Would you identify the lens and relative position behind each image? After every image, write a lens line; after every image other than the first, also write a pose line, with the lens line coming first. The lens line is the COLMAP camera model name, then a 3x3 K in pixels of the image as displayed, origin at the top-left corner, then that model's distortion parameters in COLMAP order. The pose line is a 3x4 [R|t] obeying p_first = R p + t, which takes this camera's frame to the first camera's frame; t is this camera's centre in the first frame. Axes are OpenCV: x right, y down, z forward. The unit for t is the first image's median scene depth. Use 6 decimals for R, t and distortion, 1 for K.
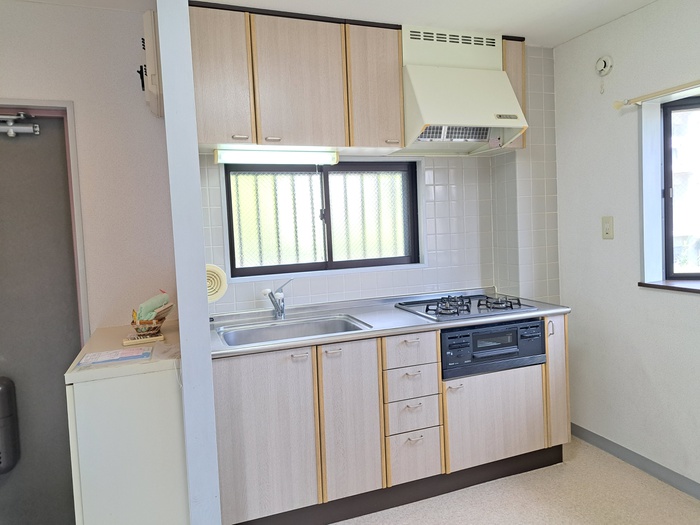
lens RADIAL K [[493.3, 0, 349.7], [0, 493.3, 259.4], [0, 0, 1]] dist [0.045757, -0.000731]
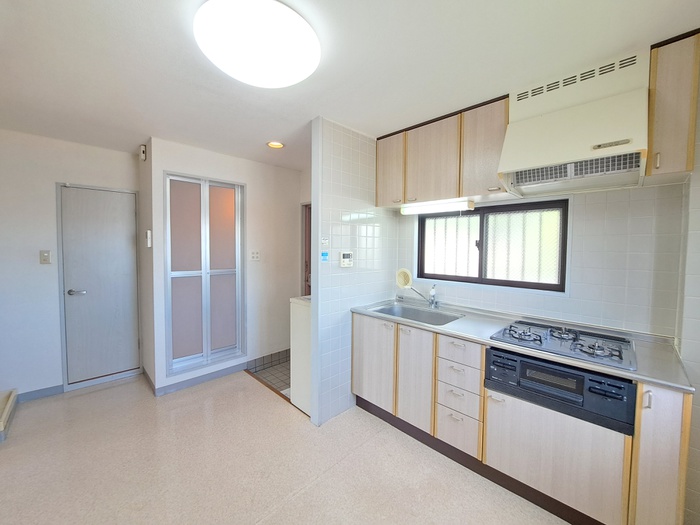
lens RADIAL K [[278.9, 0, 350.0], [0, 278.9, 262.5], [0, 0, 1]] dist [-0.009741, 0.000077]
pose [[0.413853, 0.099260, -0.904916, 0.589564], [-0.089786, 0.993642, 0.067929, -0.067700], [0.905905, 0.053136, 0.420133, 0.376197]]
